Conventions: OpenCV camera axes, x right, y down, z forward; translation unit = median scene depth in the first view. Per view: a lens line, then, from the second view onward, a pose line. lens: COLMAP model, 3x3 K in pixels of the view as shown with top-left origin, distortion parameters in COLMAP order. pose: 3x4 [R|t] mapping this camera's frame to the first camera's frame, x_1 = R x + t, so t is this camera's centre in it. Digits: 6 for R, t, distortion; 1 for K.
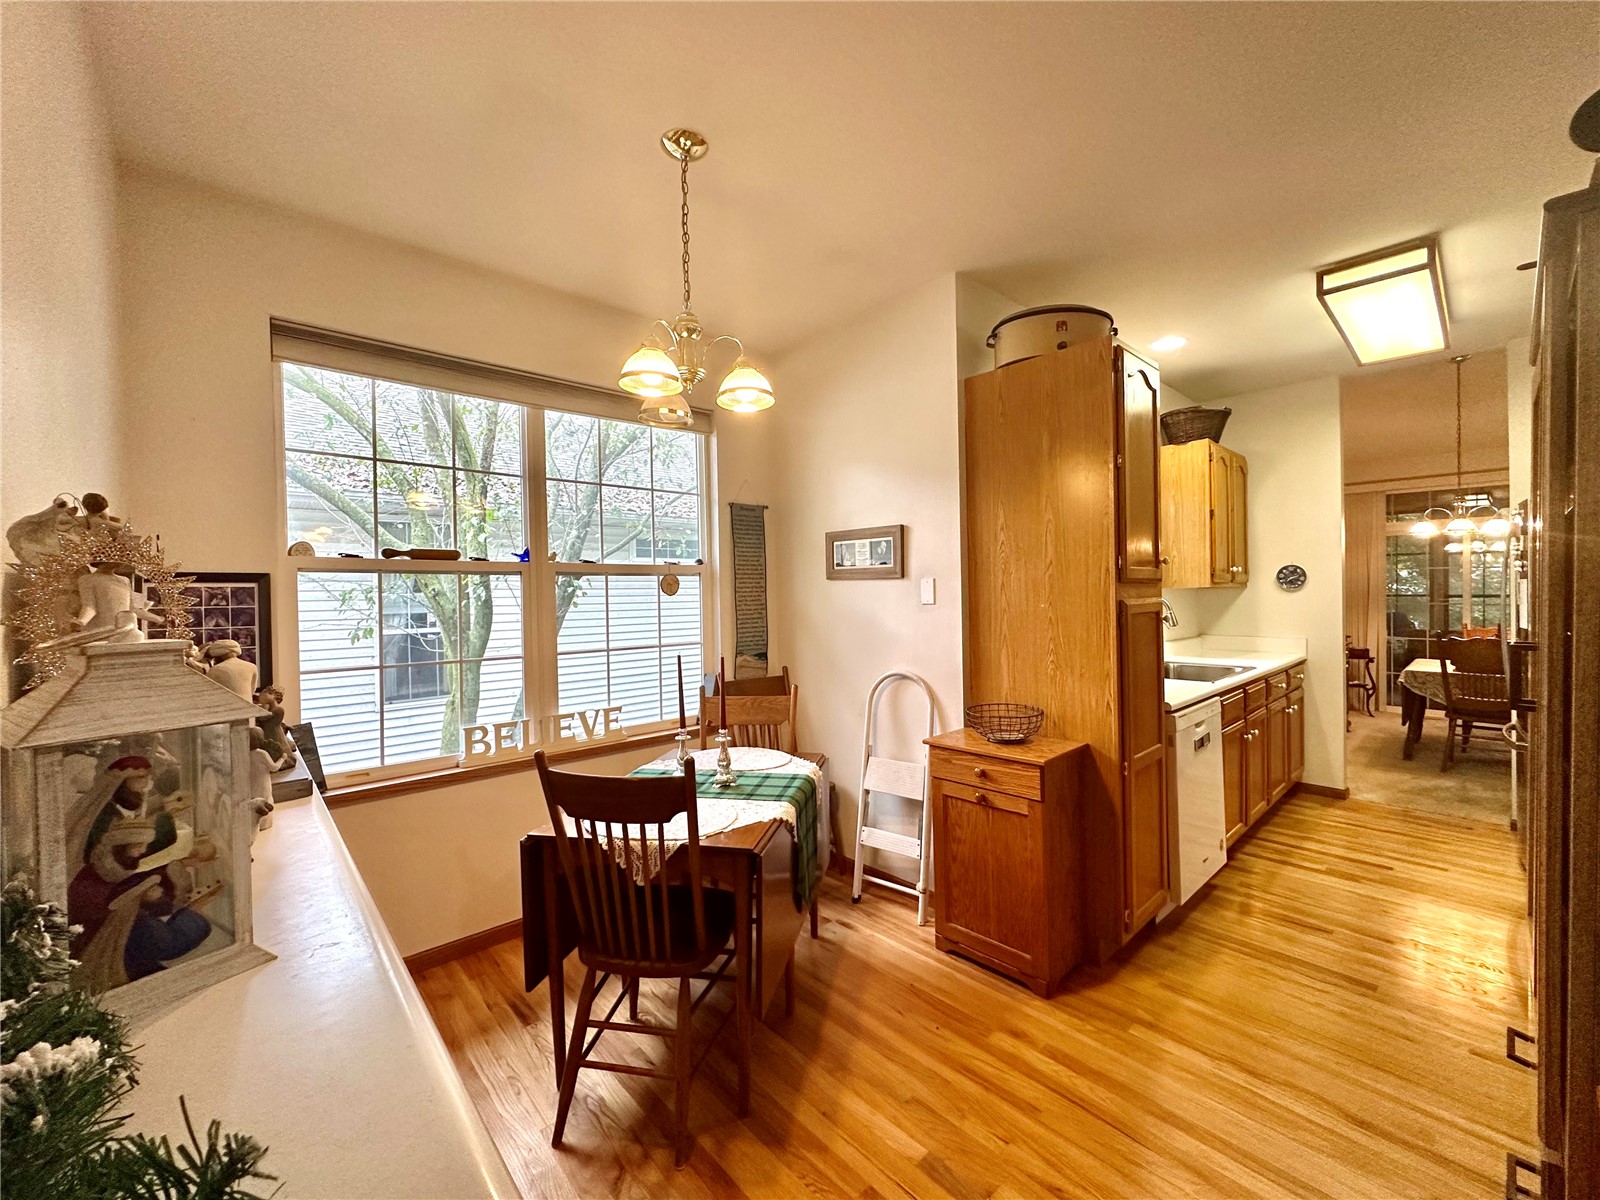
lens RADIAL K [[638.9, 0, 798.5], [0, 638.9, 601.2], [0, 0, 1]] dist [-0.005089, 0.001444]
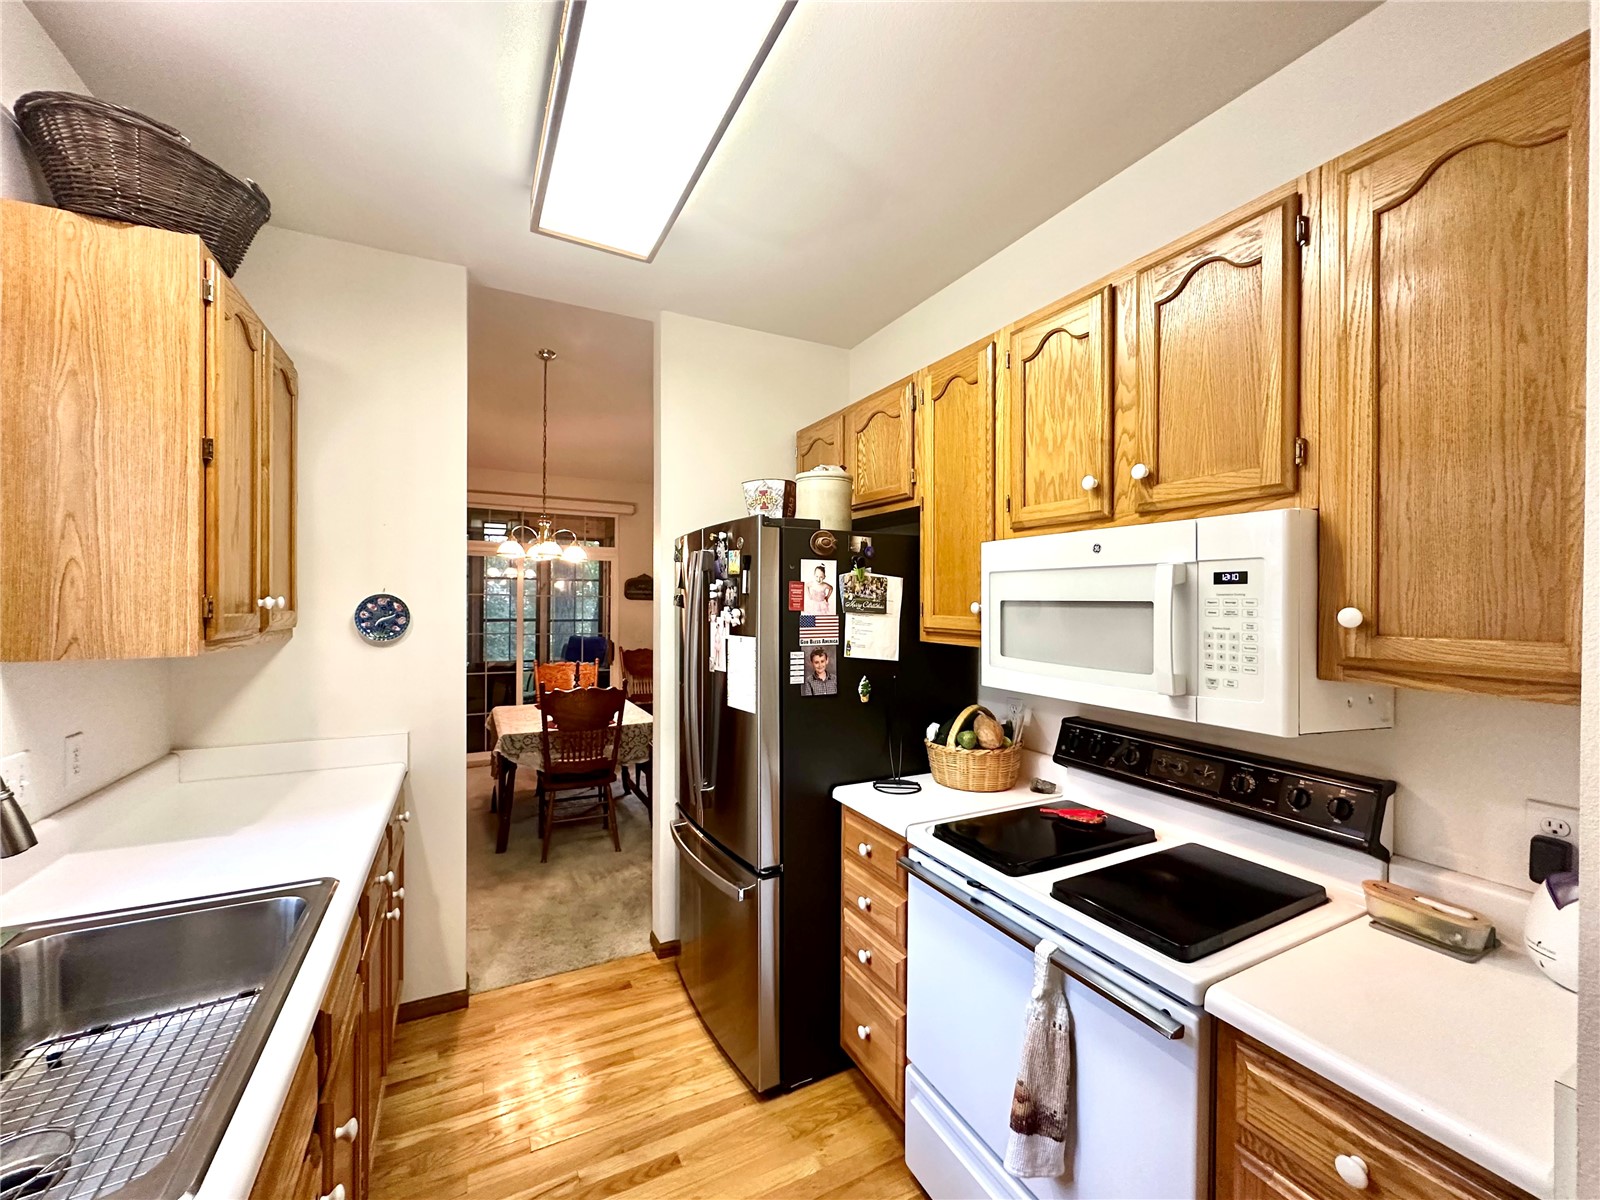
lens RADIAL K [[638.9, 0, 799.1], [0, 638.9, 601.3], [0, 0, 1]] dist [-0.005089, 0.001444]
pose [[0.253426, 0.016598, 0.967212, 0.358425], [-0.000861, 0.999856, -0.016933, -0.043062], [-0.967354, 0.003459, 0.253404, 0.543437]]
